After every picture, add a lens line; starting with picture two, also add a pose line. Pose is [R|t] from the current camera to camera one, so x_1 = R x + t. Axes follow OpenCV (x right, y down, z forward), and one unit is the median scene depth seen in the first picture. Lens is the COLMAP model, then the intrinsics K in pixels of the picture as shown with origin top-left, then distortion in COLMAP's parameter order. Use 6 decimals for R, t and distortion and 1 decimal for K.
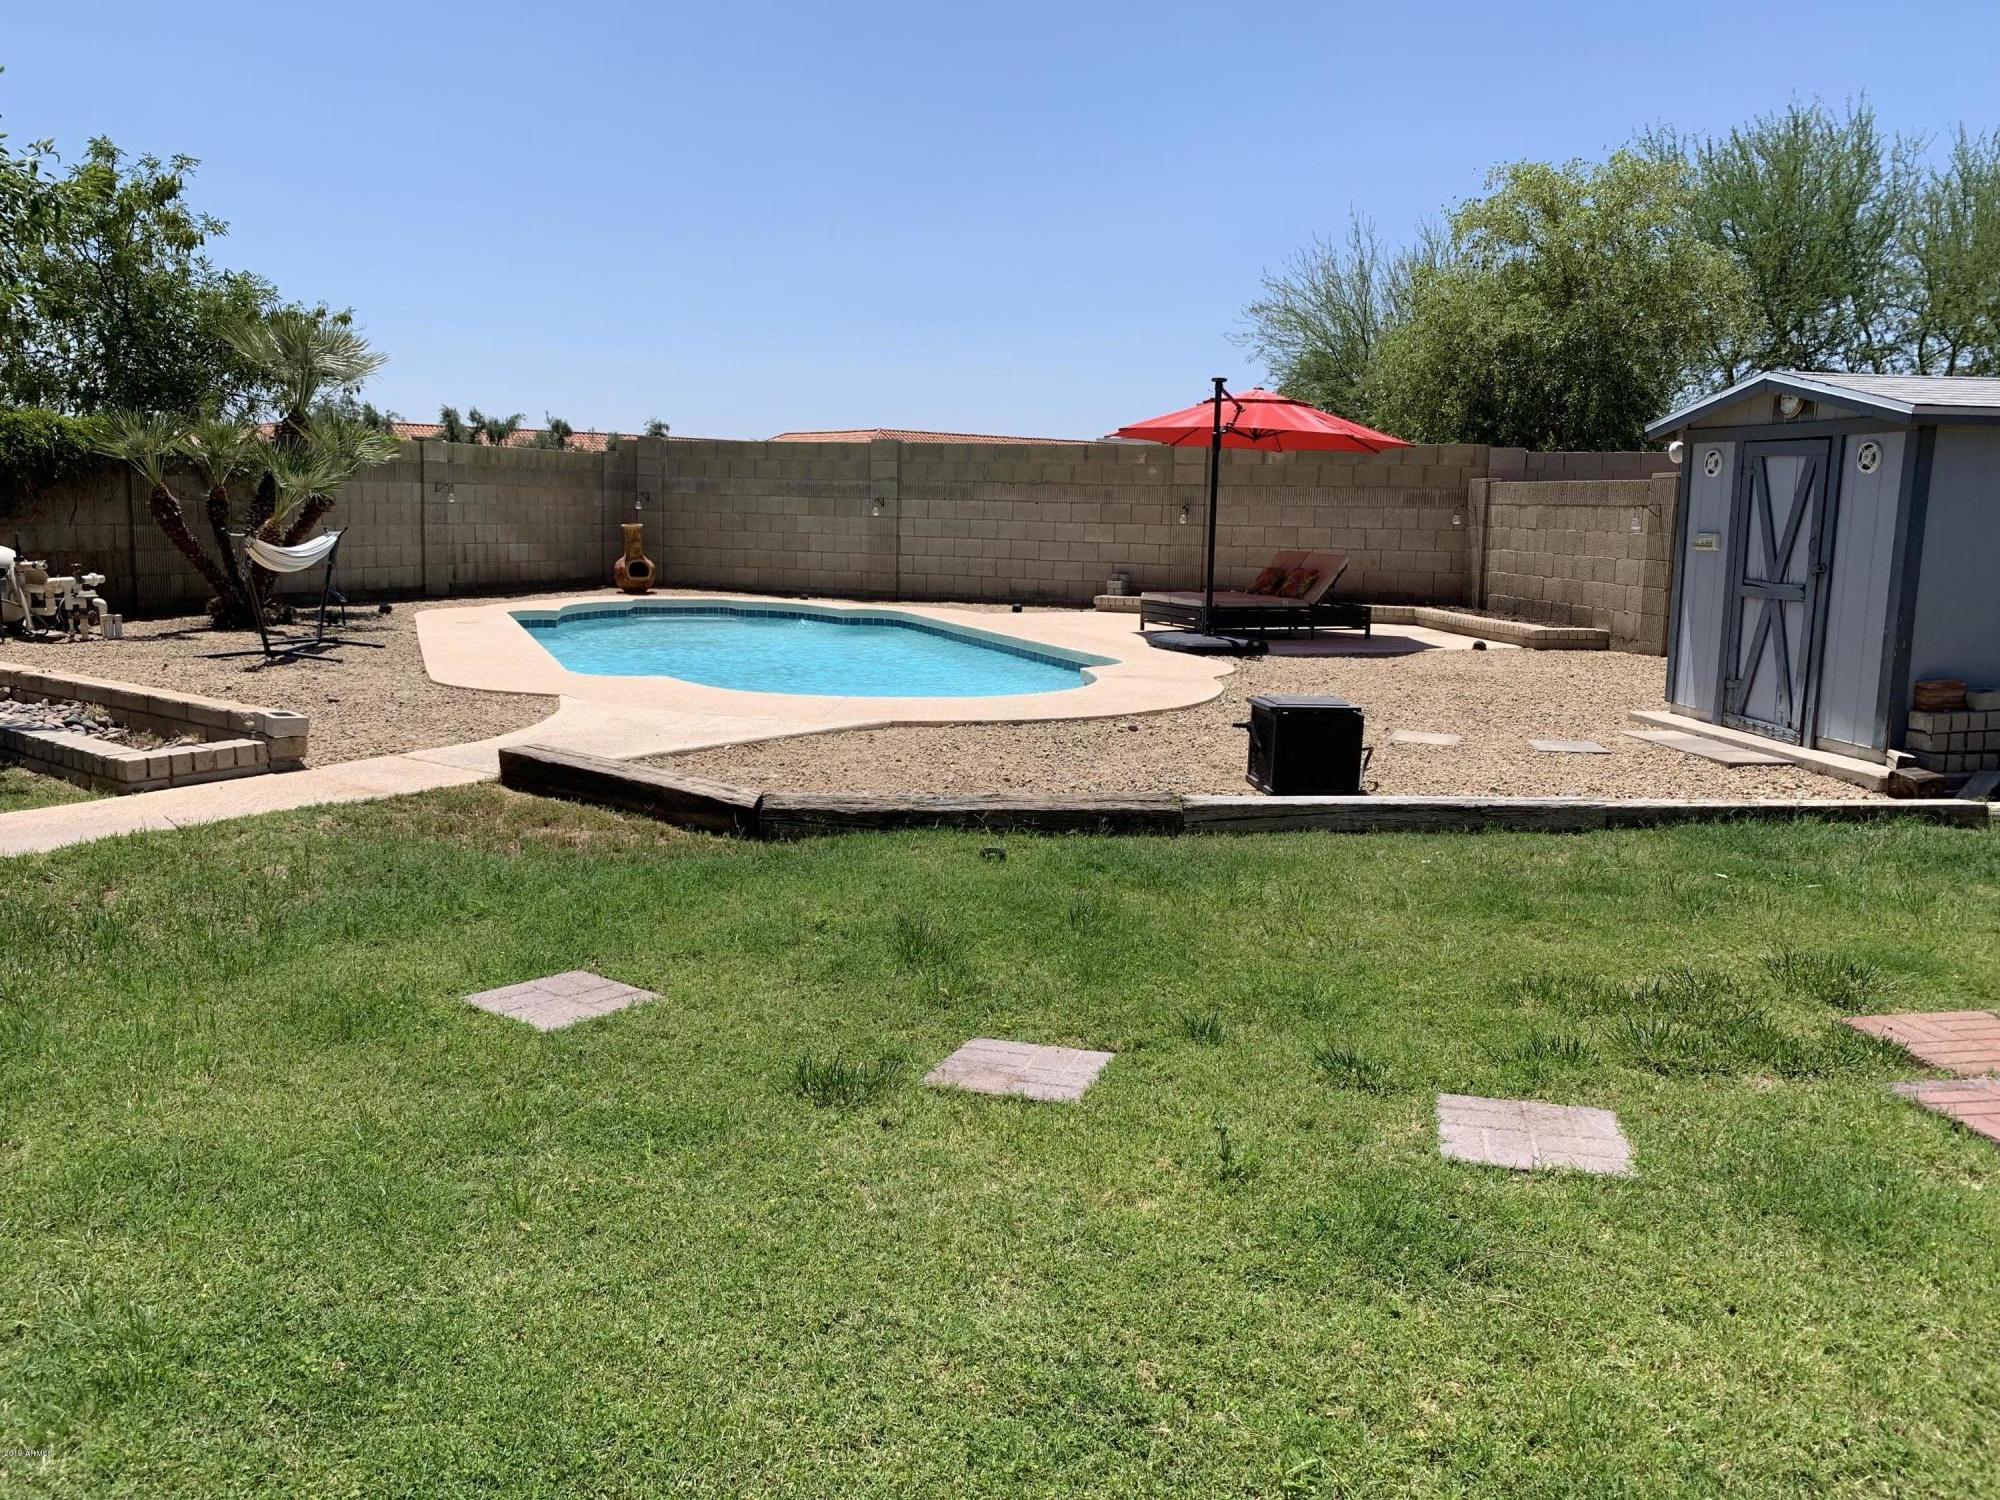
lens RADIAL K [[1500.5, 0, 1000.0], [0, 1500.5, 750.0], [0, 0, 1]] dist [0.186298, -0.291612]
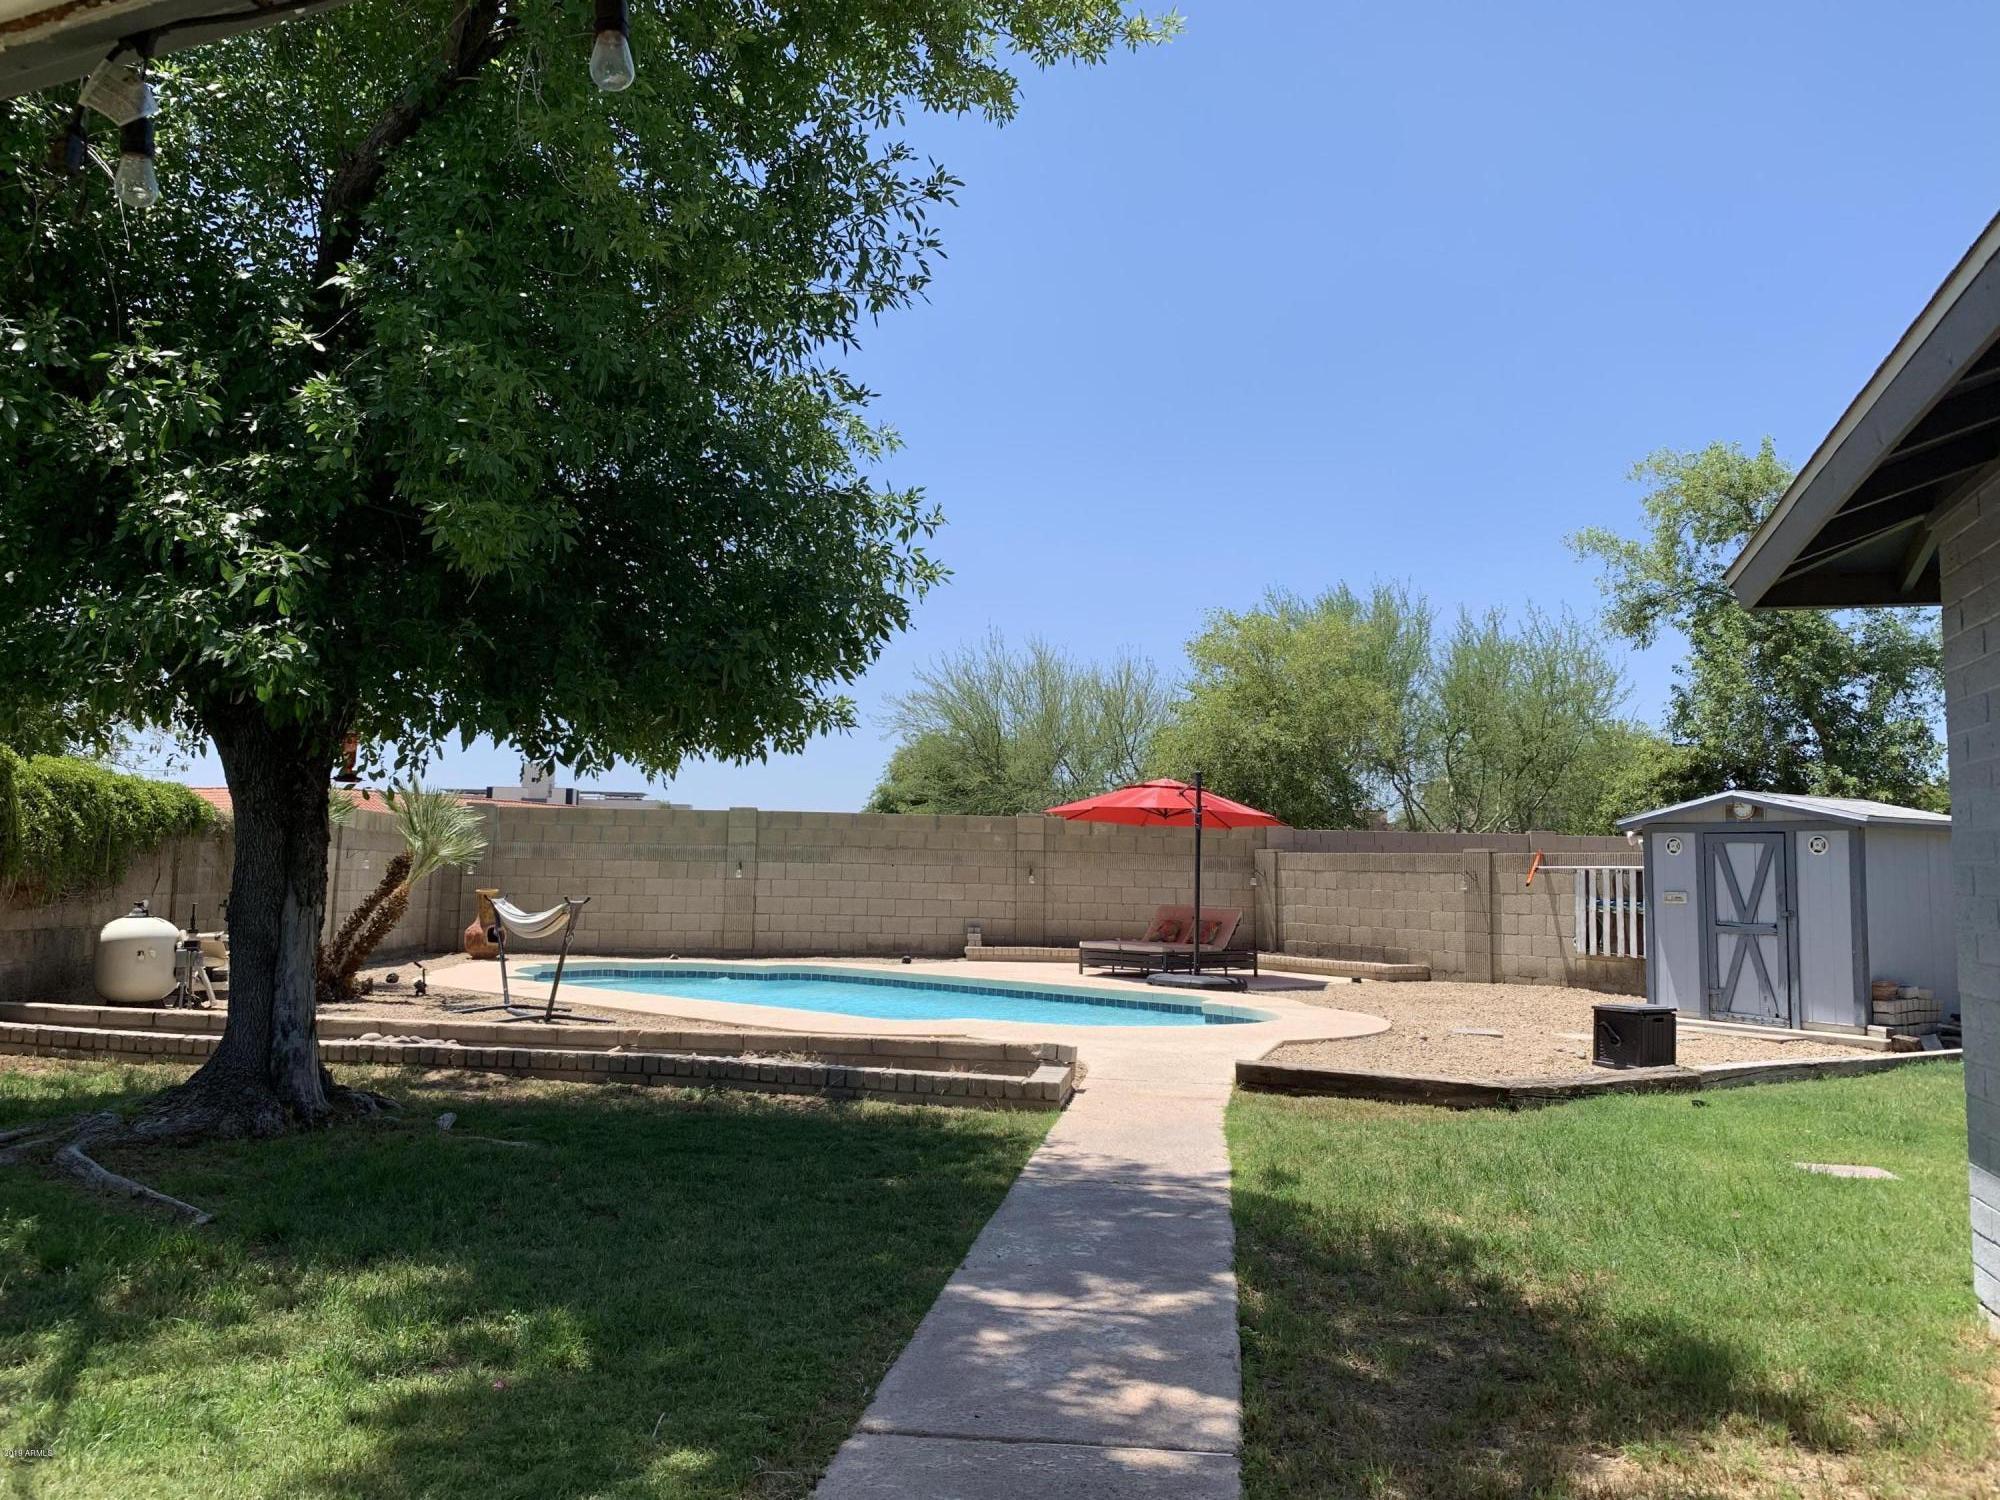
lens RADIAL K [[1542.9, 0, 1000.0], [0, 1542.9, 750.0], [0, 0, 1]] dist [0.012668, 0.000264]
pose [[0.919414, 0.028871, 0.392230, -0.754413], [0.063192, 0.973500, -0.219782, 0.015507], [-0.388182, 0.226857, 0.893225, -0.129668]]
